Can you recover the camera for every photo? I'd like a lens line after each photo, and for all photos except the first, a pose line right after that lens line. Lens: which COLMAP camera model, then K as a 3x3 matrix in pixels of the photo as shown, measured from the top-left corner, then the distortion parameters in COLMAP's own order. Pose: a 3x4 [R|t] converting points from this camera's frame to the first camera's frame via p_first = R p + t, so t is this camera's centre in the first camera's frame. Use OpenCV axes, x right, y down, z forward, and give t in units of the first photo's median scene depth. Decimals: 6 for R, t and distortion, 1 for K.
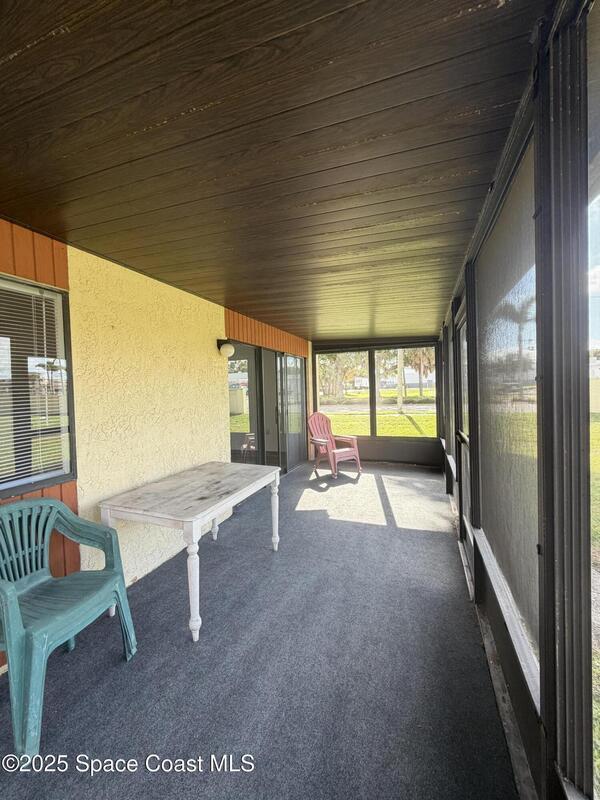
lens RADIAL K [[318.4, 0, 300.6], [0, 318.4, 396.4], [0, 0, 1]] dist [-0.003276, 0.000225]
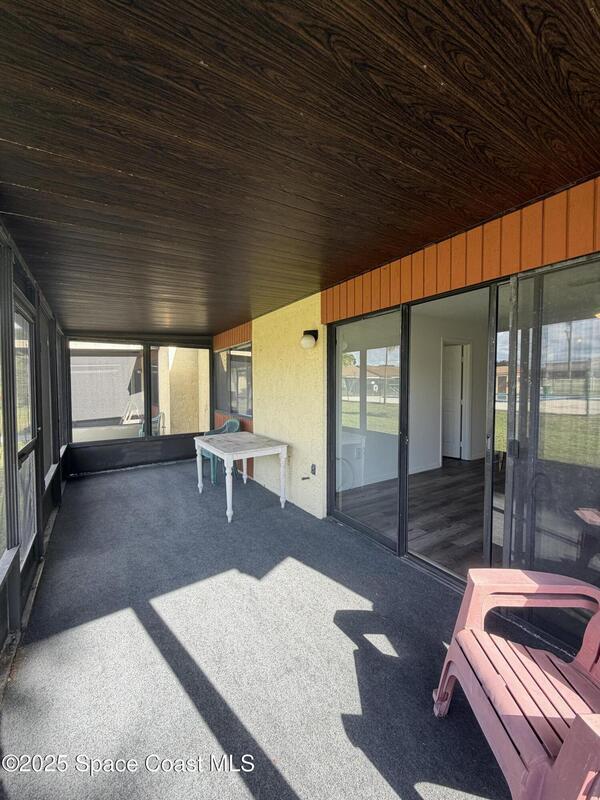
lens RADIAL K [[318.4, 0, 300.6], [0, 318.4, 396.4], [0, 0, 1]] dist [-0.003276, 0.000225]
pose [[-0.596924, 0.034424, -0.801559, 0.556346], [-0.014818, 0.998436, 0.053913, -0.026380], [0.802161, 0.044059, -0.595480, 1.544081]]
